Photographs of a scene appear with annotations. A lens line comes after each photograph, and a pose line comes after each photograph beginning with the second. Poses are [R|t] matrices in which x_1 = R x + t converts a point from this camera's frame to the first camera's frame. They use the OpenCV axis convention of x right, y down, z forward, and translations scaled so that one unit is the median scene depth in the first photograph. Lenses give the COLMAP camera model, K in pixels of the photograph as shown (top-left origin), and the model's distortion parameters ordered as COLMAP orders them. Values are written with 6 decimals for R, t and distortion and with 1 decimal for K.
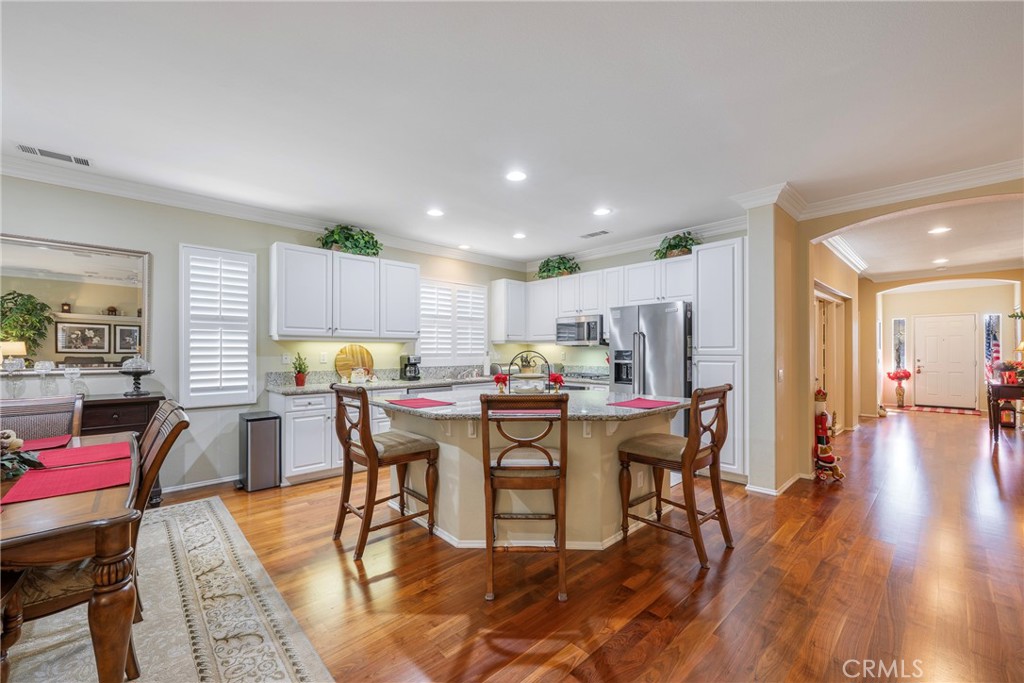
lens RADIAL K [[408.0, 0, 511.1], [0, 408.0, 350.3], [0, 0, 1]] dist [-0.000800, 0.000371]
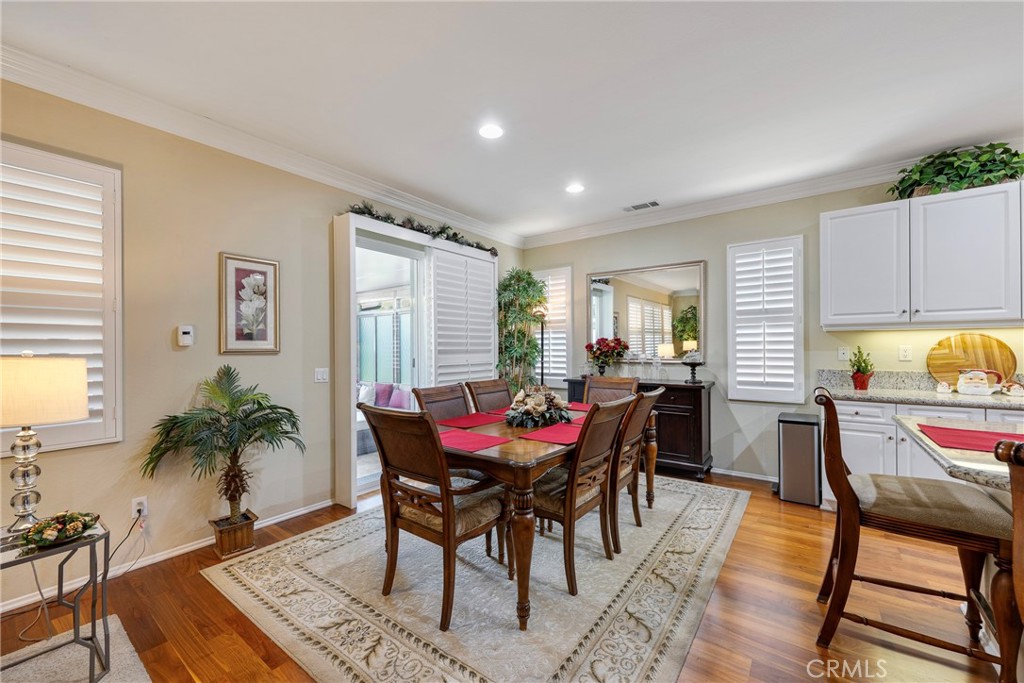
lens RADIAL K [[404.3, 0, 511.1], [0, 404.3, 348.5], [0, 0, 1]] dist [-0.000828, 0.000162]
pose [[0.177062, -0.001244, -0.984199, 0.113483], [0.007874, 0.999969, 0.000153, 0.004434], [0.984168, -0.007776, 0.177067, 0.206624]]
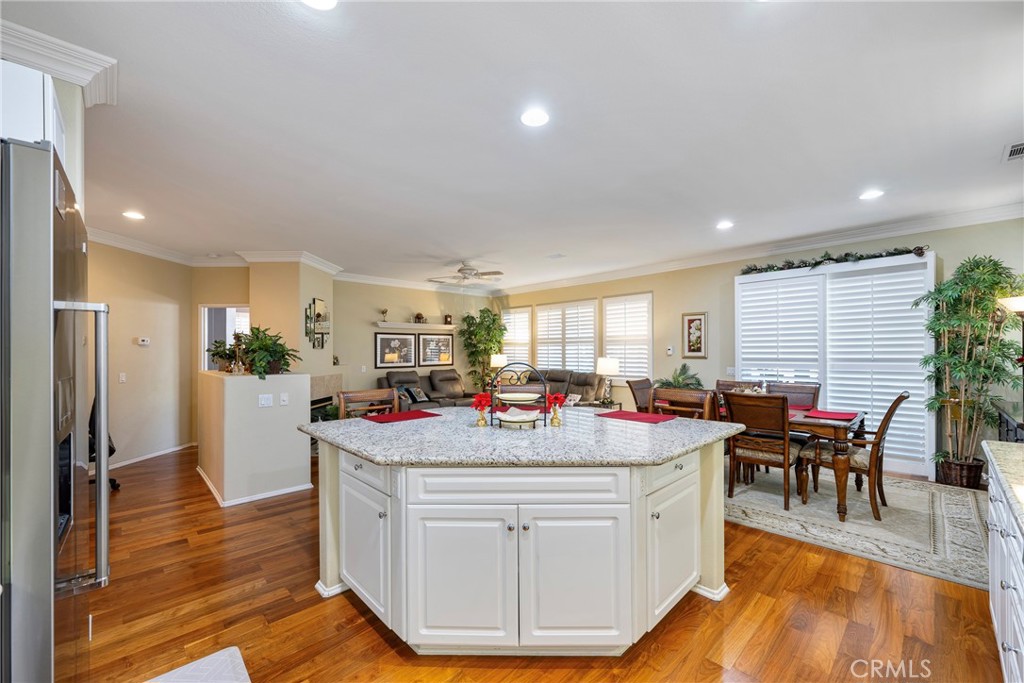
lens RADIAL K [[408.0, 0, 511.1], [0, 408.0, 350.3], [0, 0, 1]] dist [-0.000800, 0.000371]
pose [[-0.999926, 0.004525, -0.011307, 0.047727], [0.004591, 0.999973, -0.005744, -0.012095], [0.011281, -0.005795, -0.999920, 1.273737]]
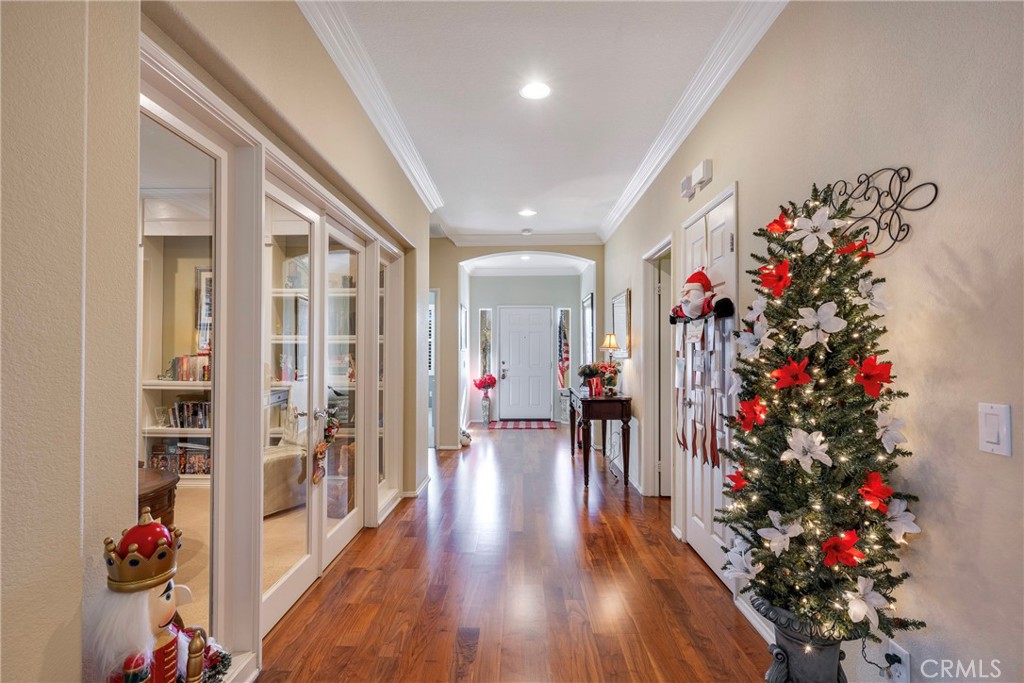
lens RADIAL K [[485.0, 0, 510.8], [0, 485.0, 348.8], [0, 0, 1]] dist [-0.000047, 0.000052]
pose [[0.696065, 0.008777, 0.717925, 0.682960], [-0.002699, 0.999950, -0.009608, 0.013822], [-0.717974, 0.004750, 0.696054, 0.684407]]
